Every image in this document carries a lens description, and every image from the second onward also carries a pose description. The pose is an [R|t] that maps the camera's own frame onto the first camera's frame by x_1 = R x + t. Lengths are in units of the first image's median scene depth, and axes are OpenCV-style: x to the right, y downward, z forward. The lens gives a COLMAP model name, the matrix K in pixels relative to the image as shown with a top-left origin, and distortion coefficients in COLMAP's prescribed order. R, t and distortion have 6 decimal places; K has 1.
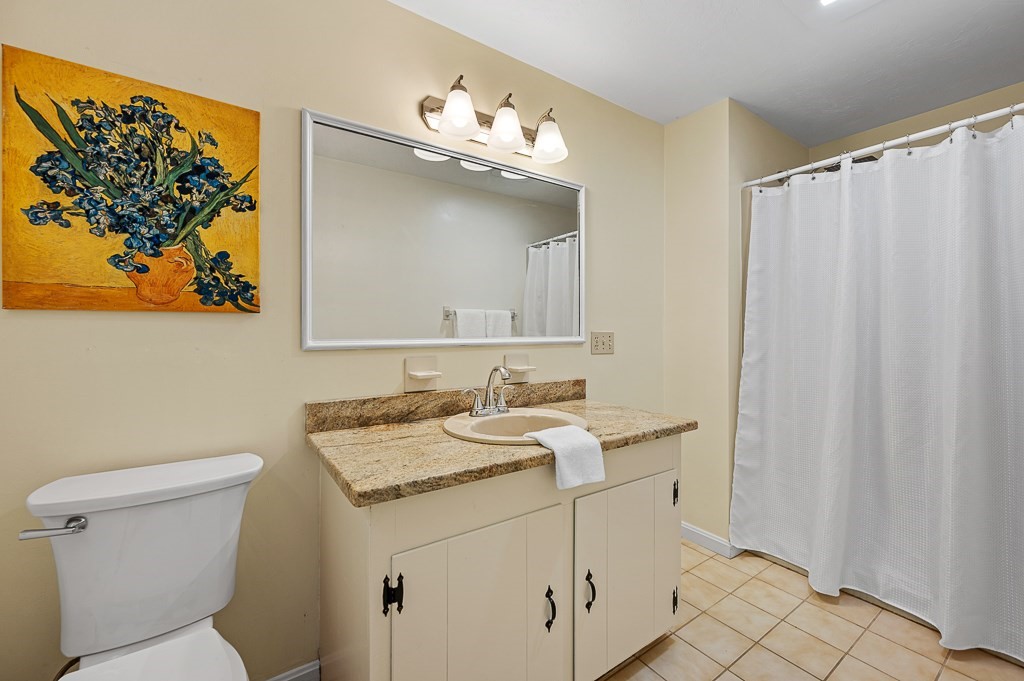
lens RADIAL K [[418.9, 0, 512.0], [0, 418.9, 333.0], [0, 0, 1]] dist [-0.004087, 0.000045]
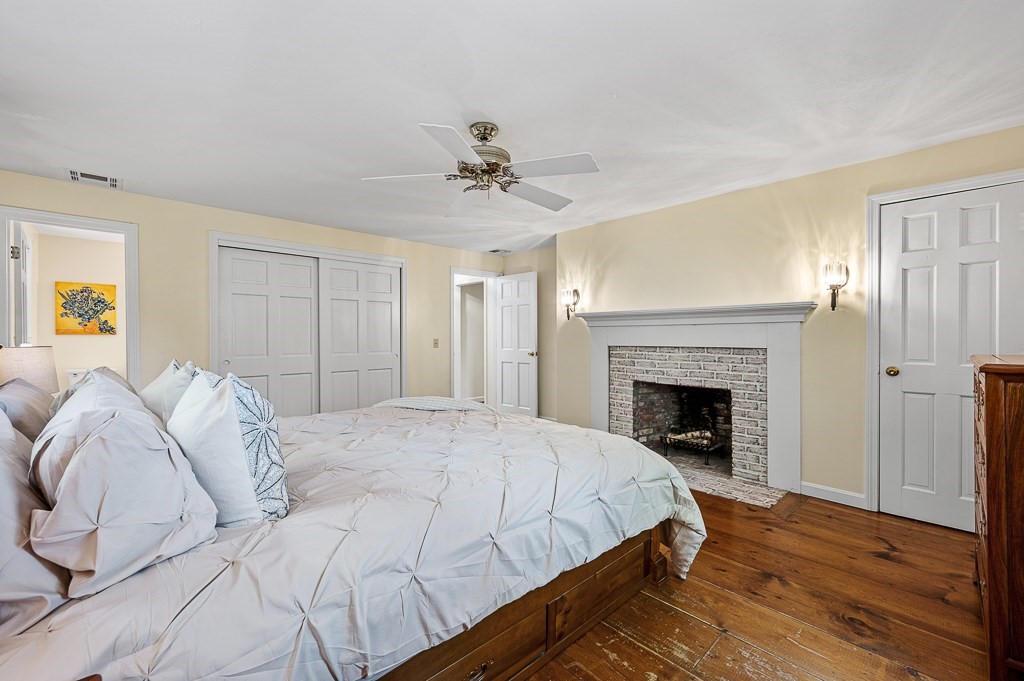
lens RADIAL K [[437.7, 0, 513.2], [0, 437.7, 340.0], [0, 0, 1]] dist [0.002423, 0.000816]
pose [[0.991909, -0.004127, 0.126884, 3.022497], [0.003915, 0.999990, 0.001919, 0.014415], [-0.126891, -0.001407, 0.991916, -4.193108]]
